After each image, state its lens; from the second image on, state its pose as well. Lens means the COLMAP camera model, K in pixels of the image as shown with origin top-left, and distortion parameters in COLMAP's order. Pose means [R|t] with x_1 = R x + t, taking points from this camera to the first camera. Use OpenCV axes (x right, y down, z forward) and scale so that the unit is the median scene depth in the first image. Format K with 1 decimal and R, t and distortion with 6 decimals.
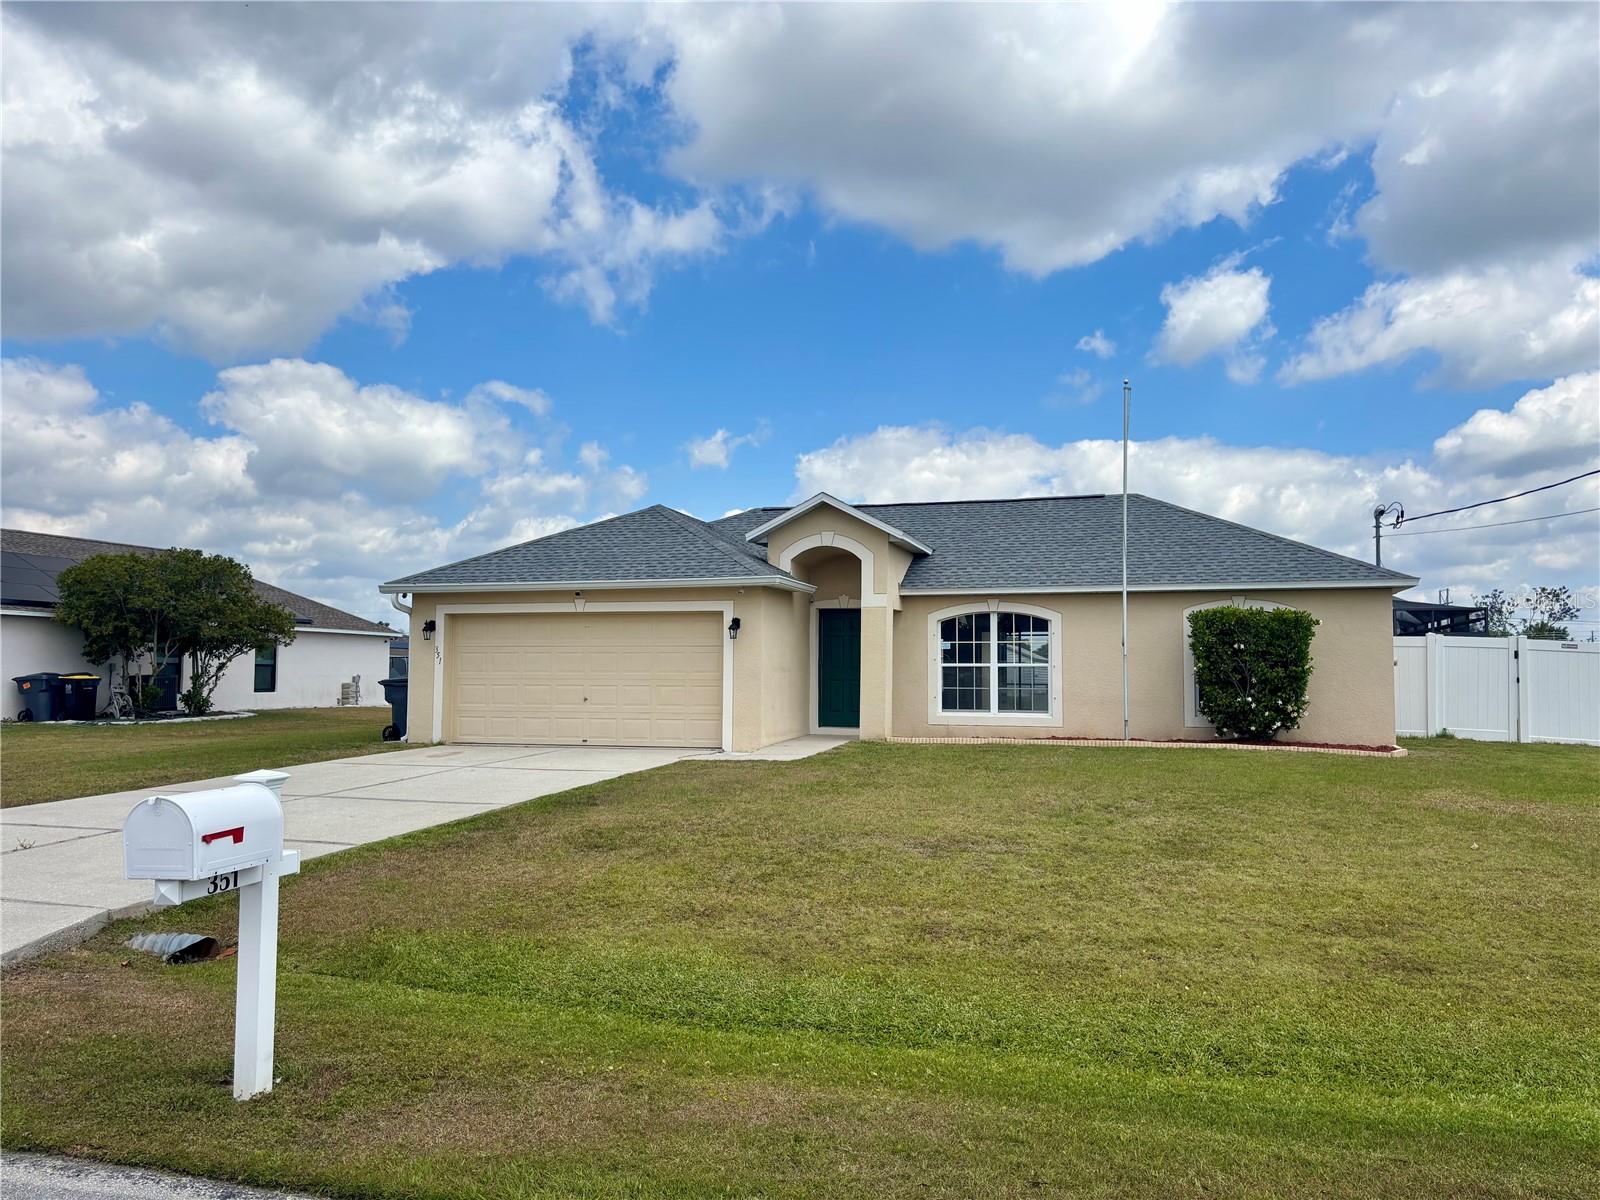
lens RADIAL K [[1227.5, 0, 790.3], [0, 1227.5, 605.1], [0, 0, 1]] dist [0.056532, -0.065772]
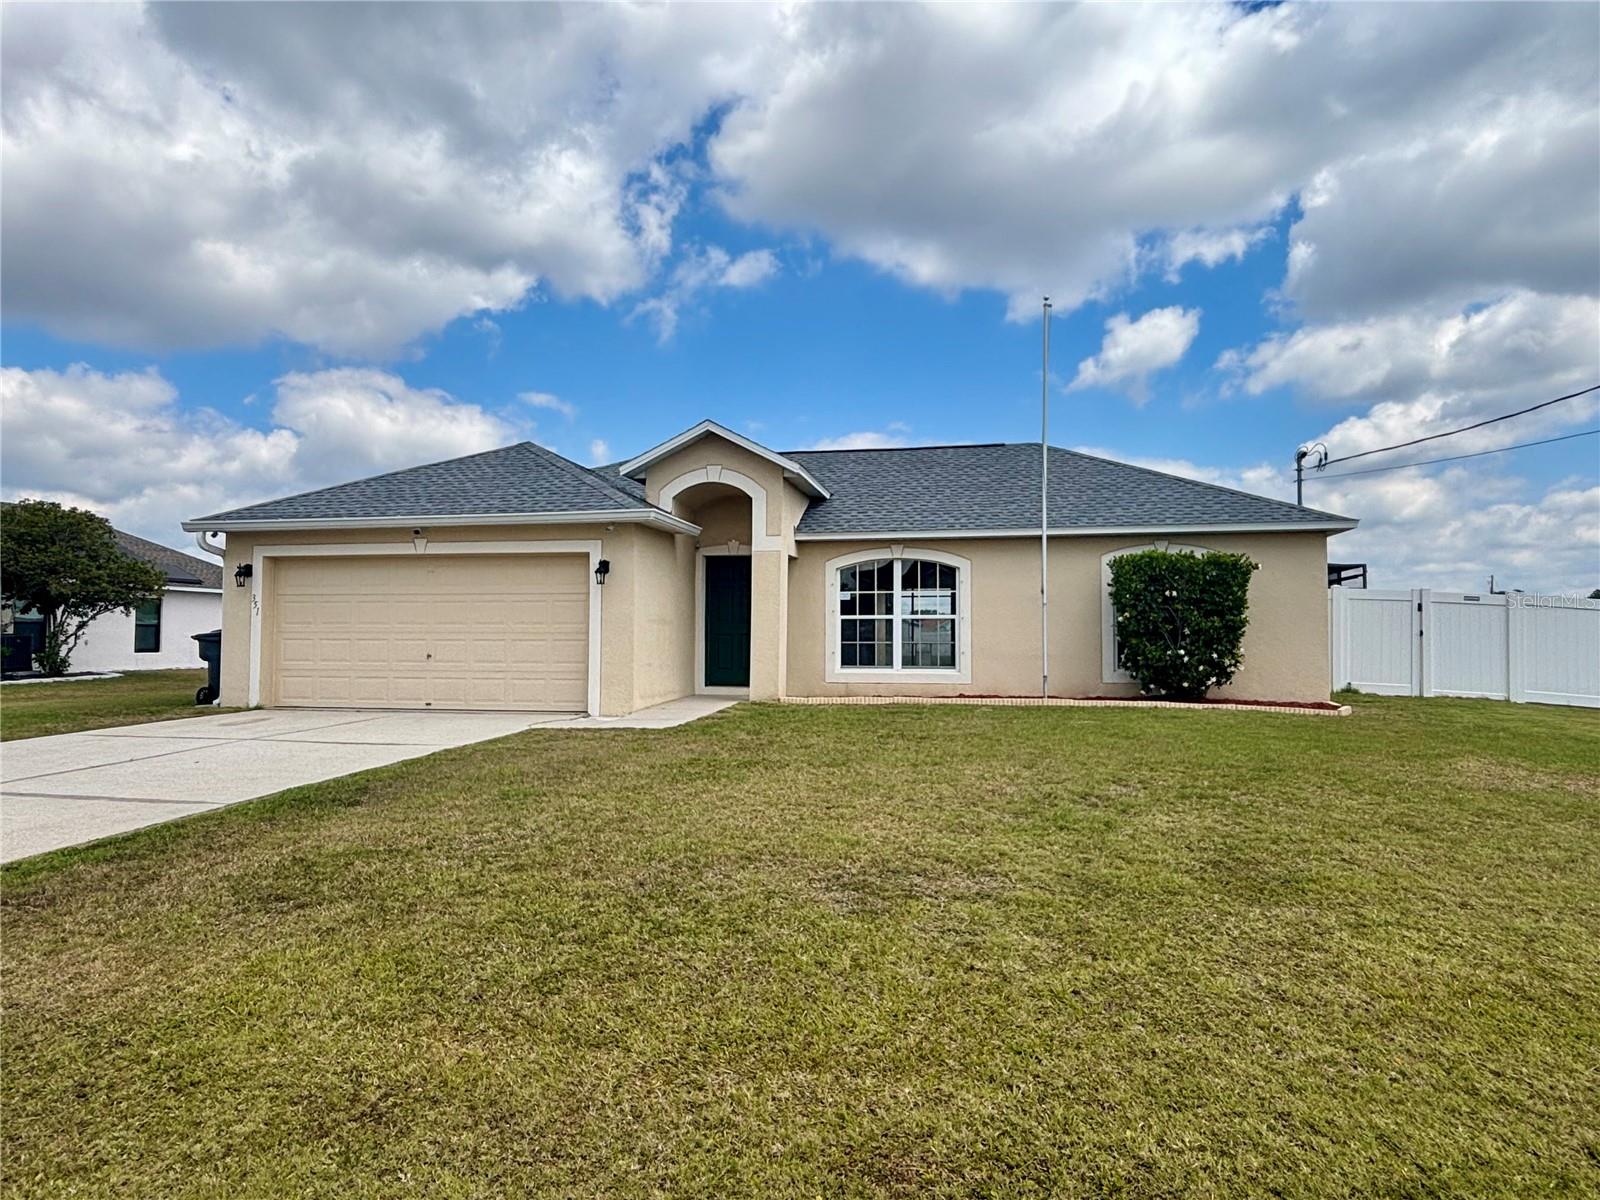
lens RADIAL K [[973.2, 0, 800.0], [0, 973.2, 600.0], [0, 0, 1]] dist [0.001459, -0.000785]
pose [[0.995038, 0.002544, 0.099459, 0.022033], [-0.003803, 0.999915, 0.012472, 0.027351], [-0.099419, -0.012788, 0.994963, 0.290947]]
